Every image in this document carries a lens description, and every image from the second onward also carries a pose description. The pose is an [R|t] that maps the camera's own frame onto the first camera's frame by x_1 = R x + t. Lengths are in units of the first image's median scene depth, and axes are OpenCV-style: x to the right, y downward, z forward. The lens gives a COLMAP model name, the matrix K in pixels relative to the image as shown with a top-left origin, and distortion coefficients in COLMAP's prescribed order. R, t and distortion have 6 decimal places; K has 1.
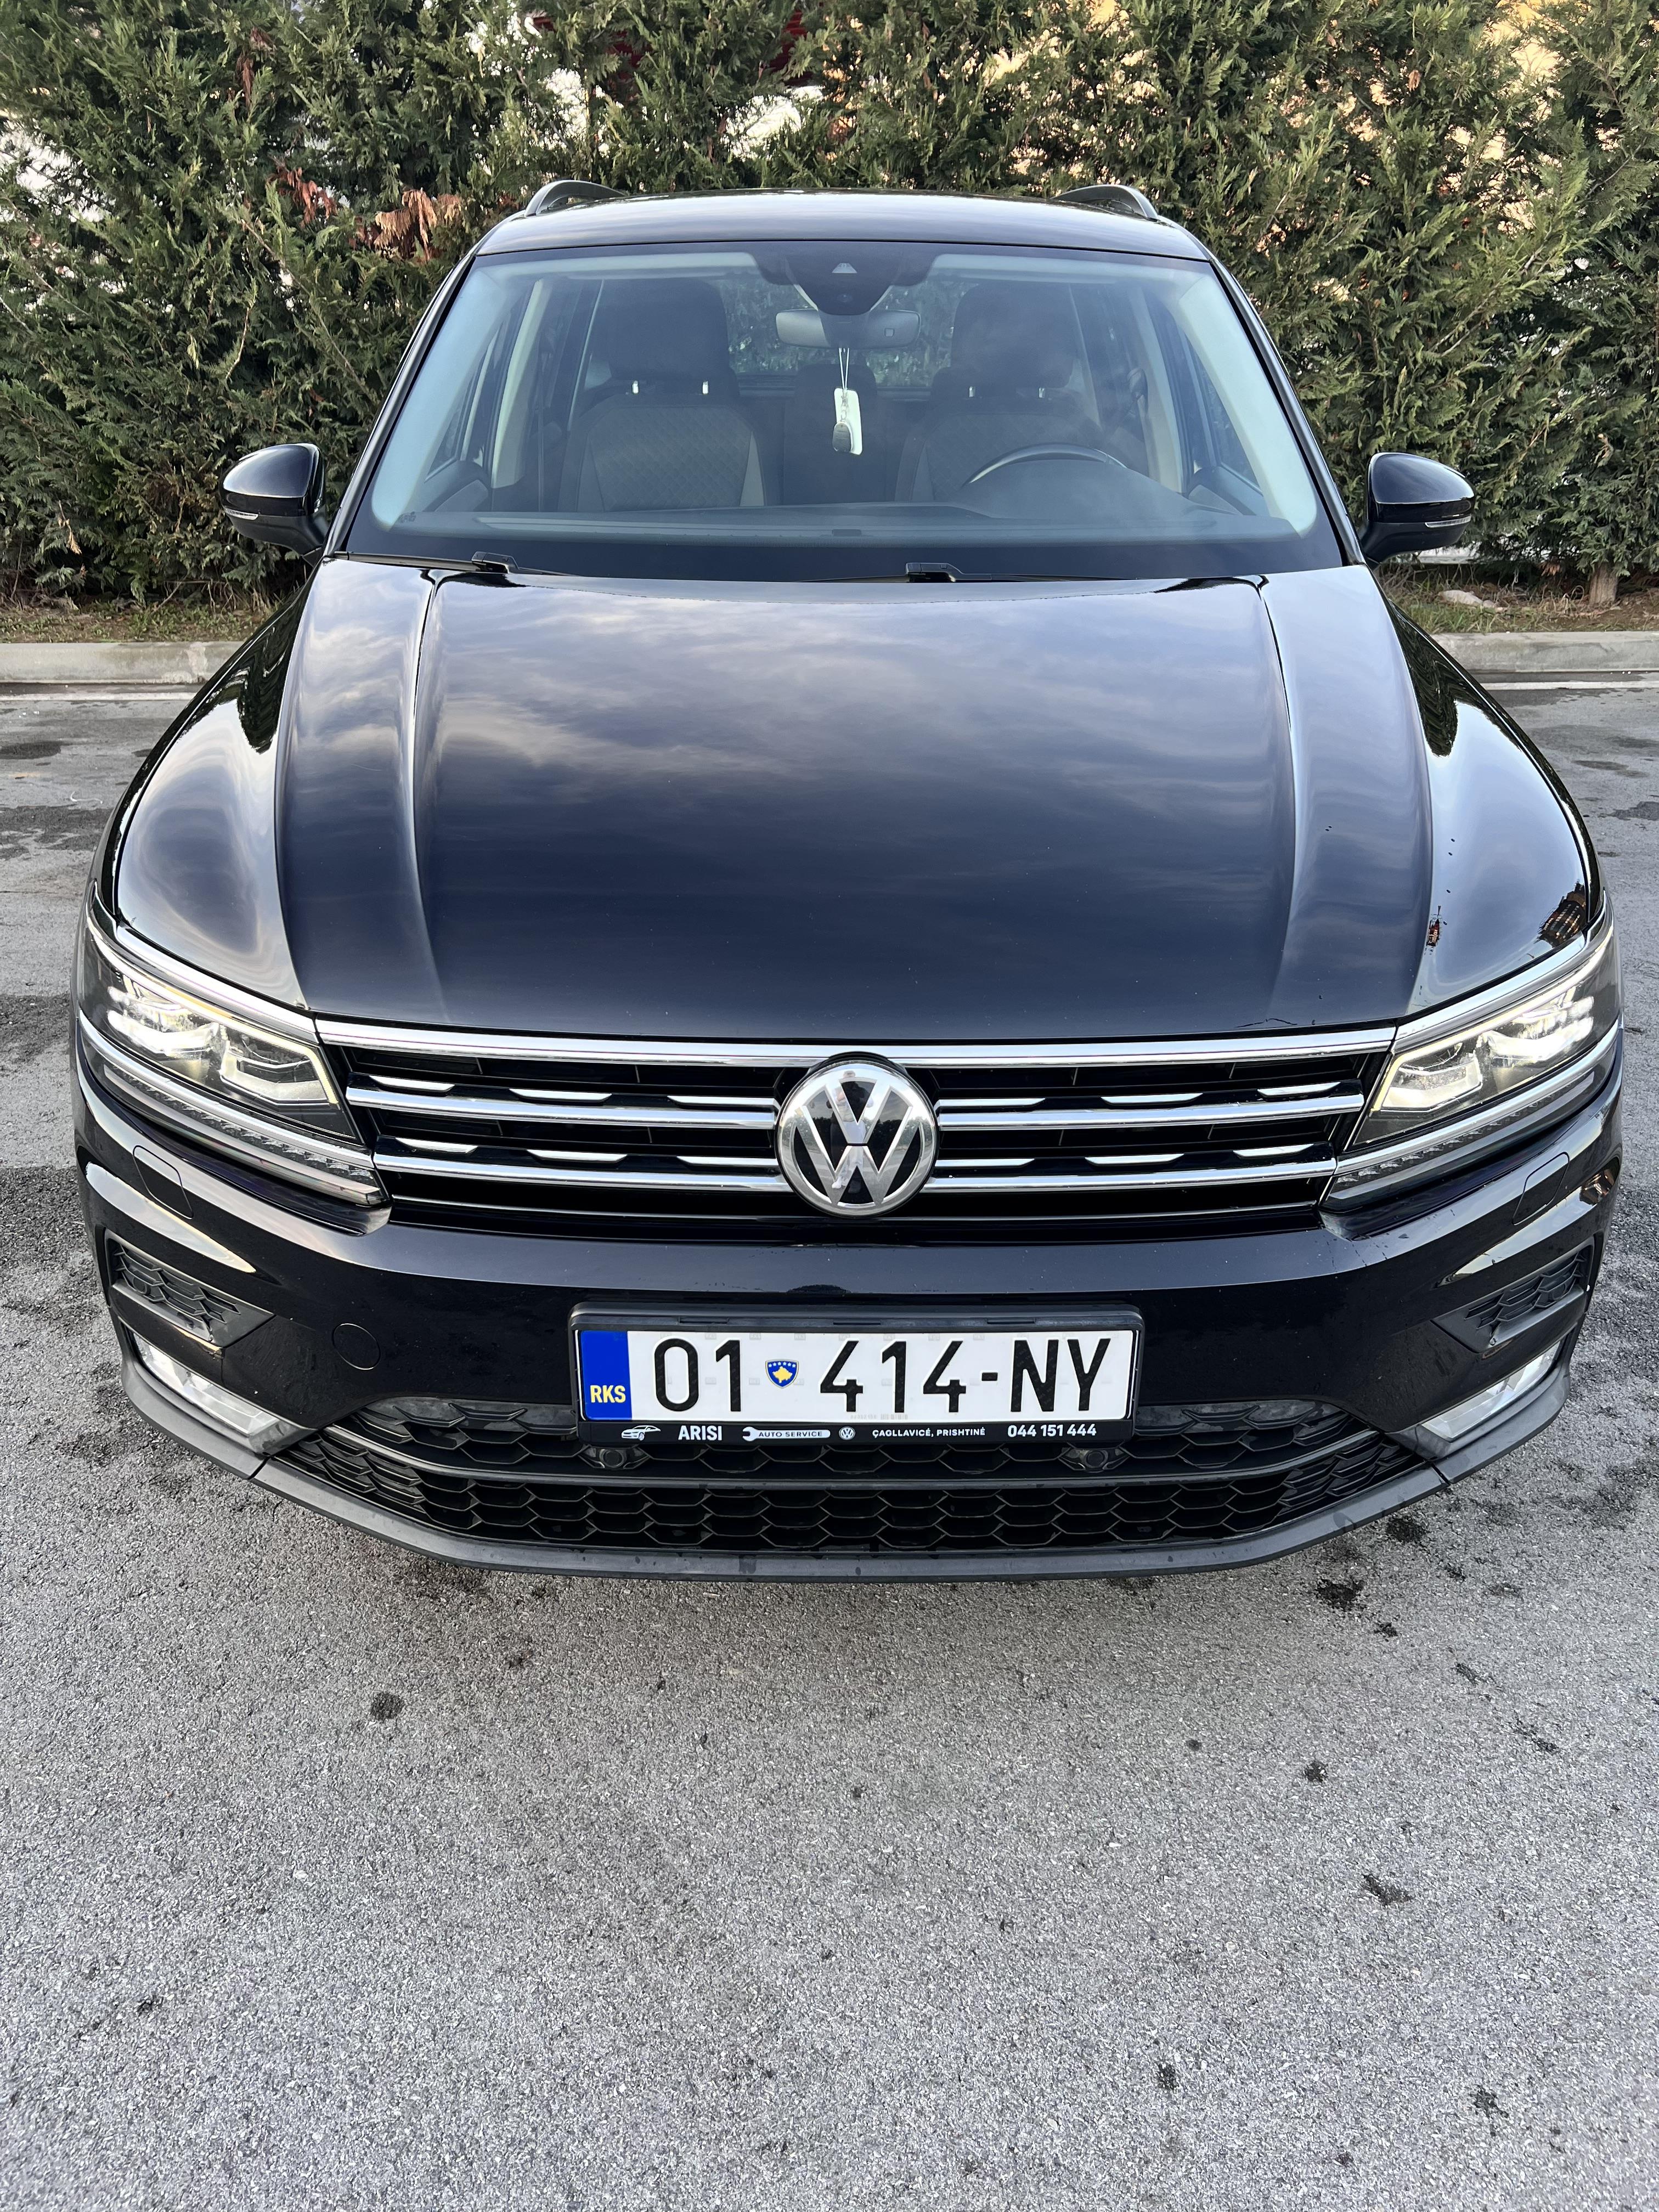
lens RADIAL K [[1637.7, 0, 829.5], [0, 1637.7, 1106.0], [0, 0, 1]] dist [0.058340, -0.063581]
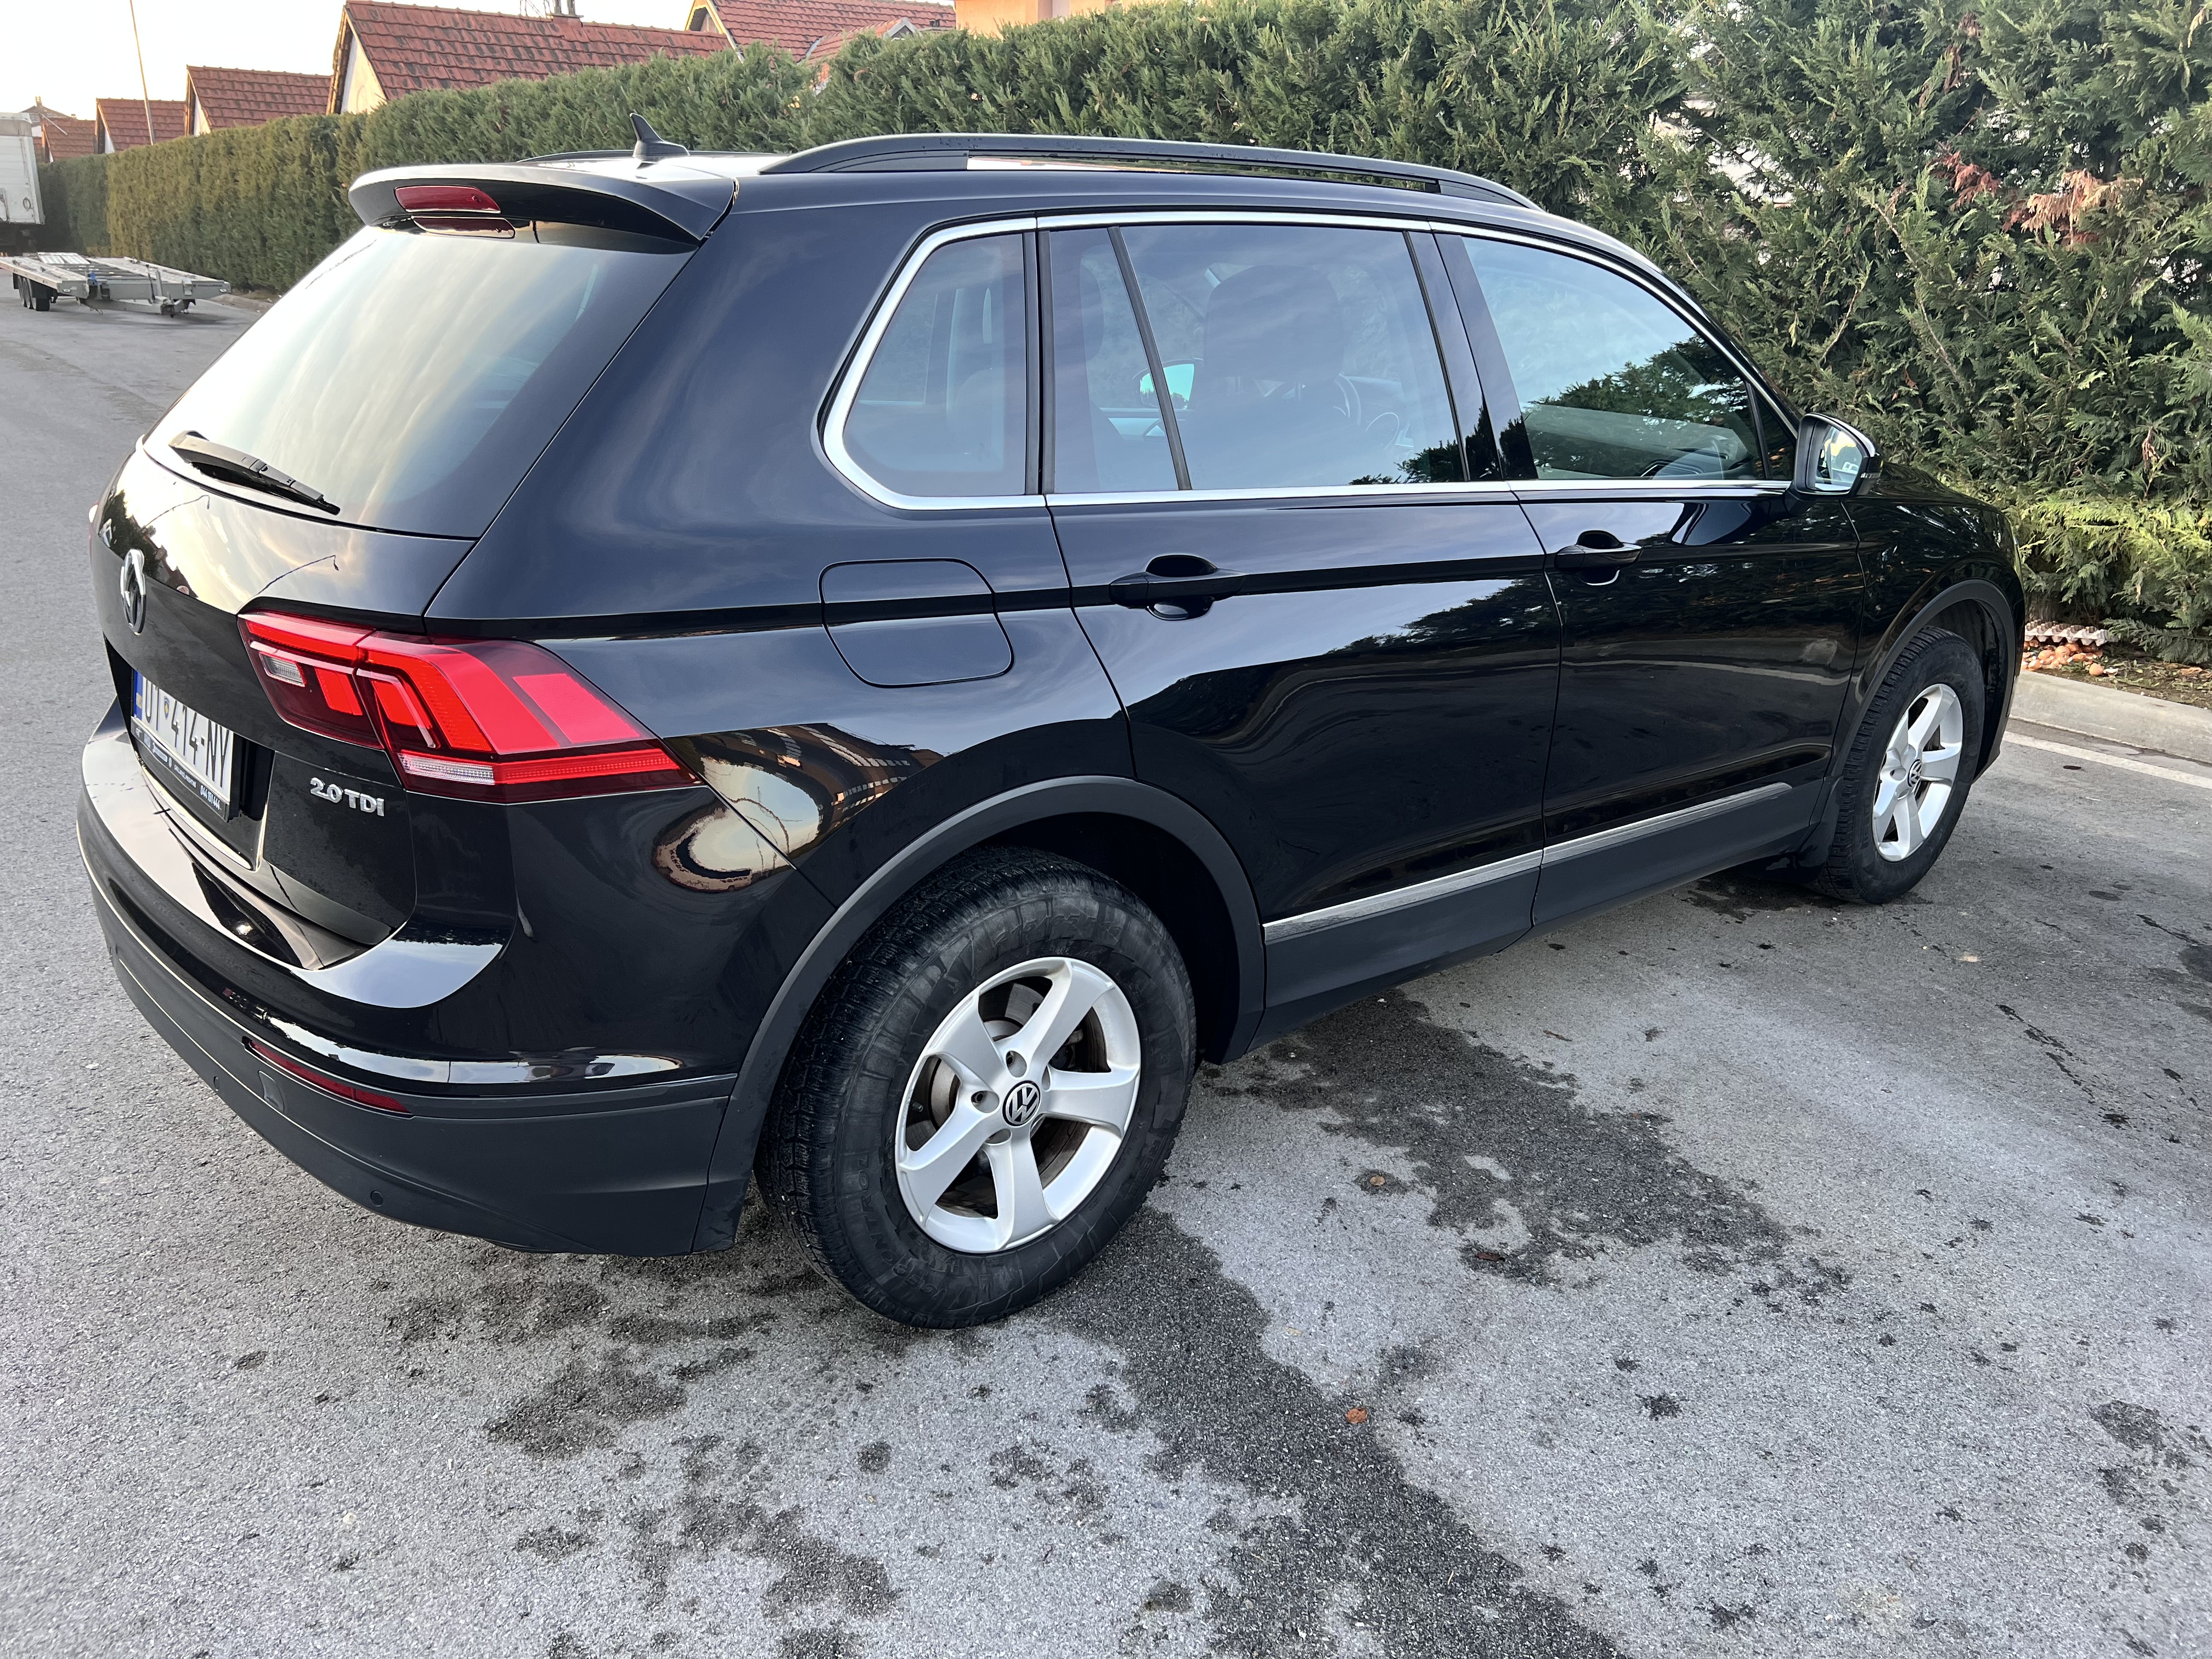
lens RADIAL K [[1637.7, 0, 1121.1], [0, 1637.7, 827.7], [0, 0, 1]] dist [0.058340, -0.063581]
pose [[0.553046, 0.288571, -0.781580, 0.260517], [-0.385631, 0.920226, 0.066888, -0.092509], [0.738532, 0.264409, 0.620209, 0.167651]]
